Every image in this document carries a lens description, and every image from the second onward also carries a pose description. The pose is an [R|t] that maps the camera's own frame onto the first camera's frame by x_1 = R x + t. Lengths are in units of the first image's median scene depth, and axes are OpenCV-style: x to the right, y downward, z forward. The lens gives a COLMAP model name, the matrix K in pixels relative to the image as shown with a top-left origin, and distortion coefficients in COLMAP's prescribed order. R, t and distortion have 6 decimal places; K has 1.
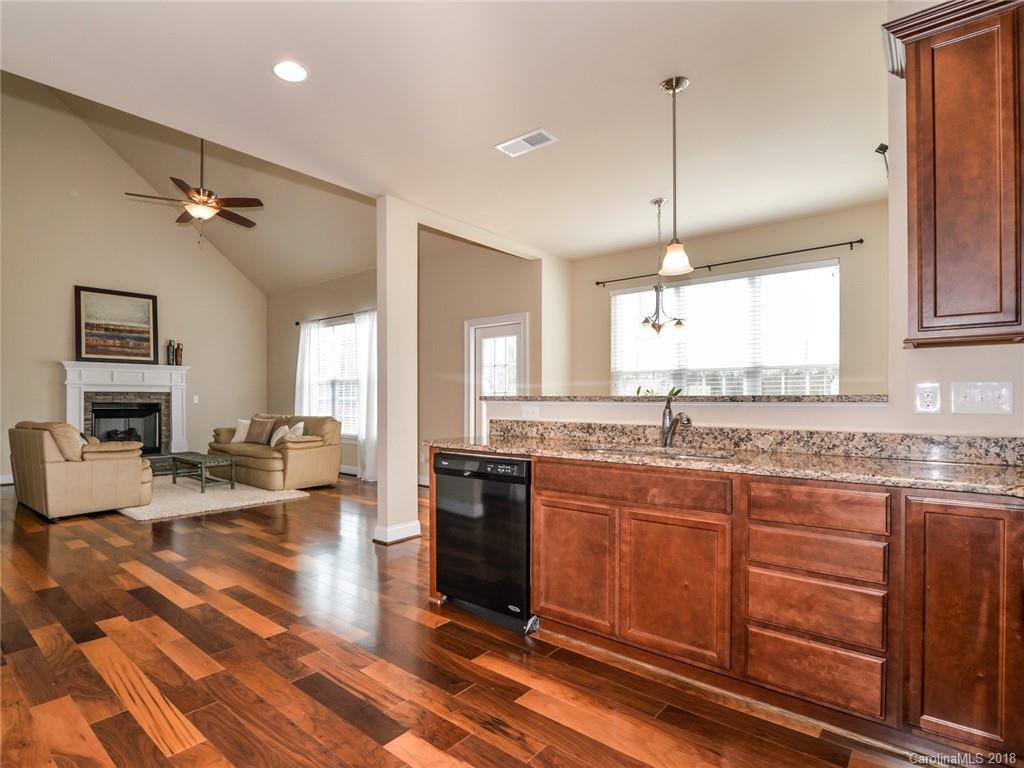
lens RADIAL K [[548.8, 0, 475.2], [0, 548.8, 397.9], [0, 0, 1]] dist [-0.004768, -0.000845]
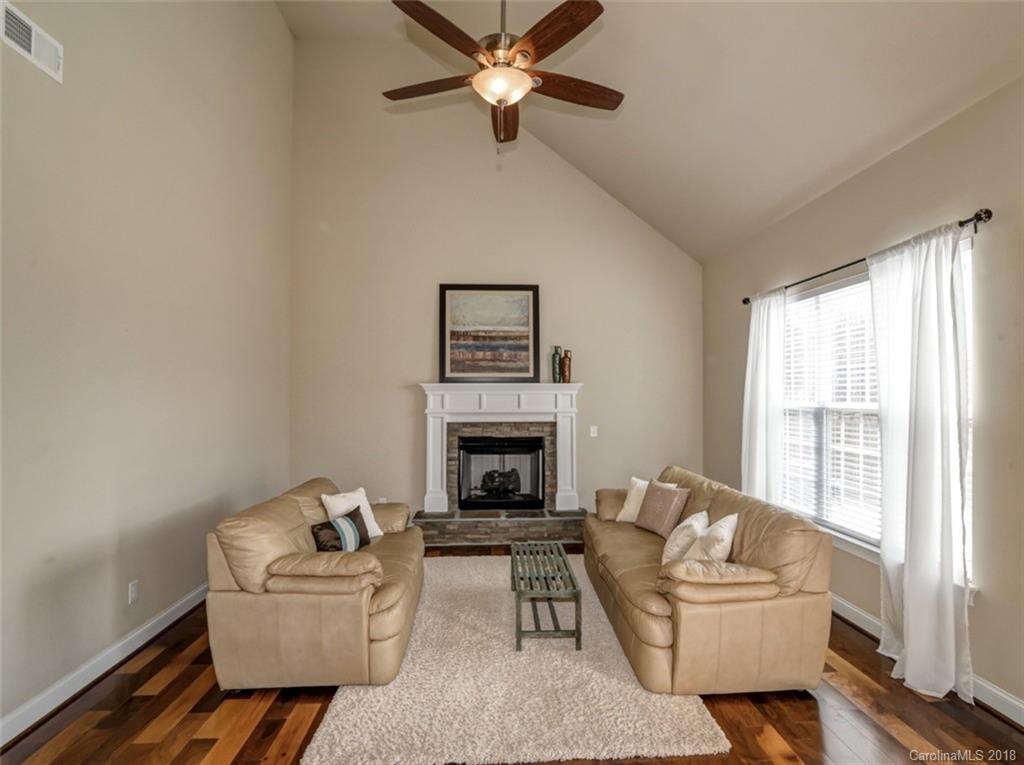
lens RADIAL K [[526.6, 0, 512.0], [0, 526.6, 382.5], [0, 0, 1]] dist [-0.004078, -0.001020]
pose [[0.688410, -0.011664, -0.725228, -0.117696], [0.000173, 0.999873, -0.015917, -0.051468], [0.725322, 0.010832, 0.688324, 0.527133]]
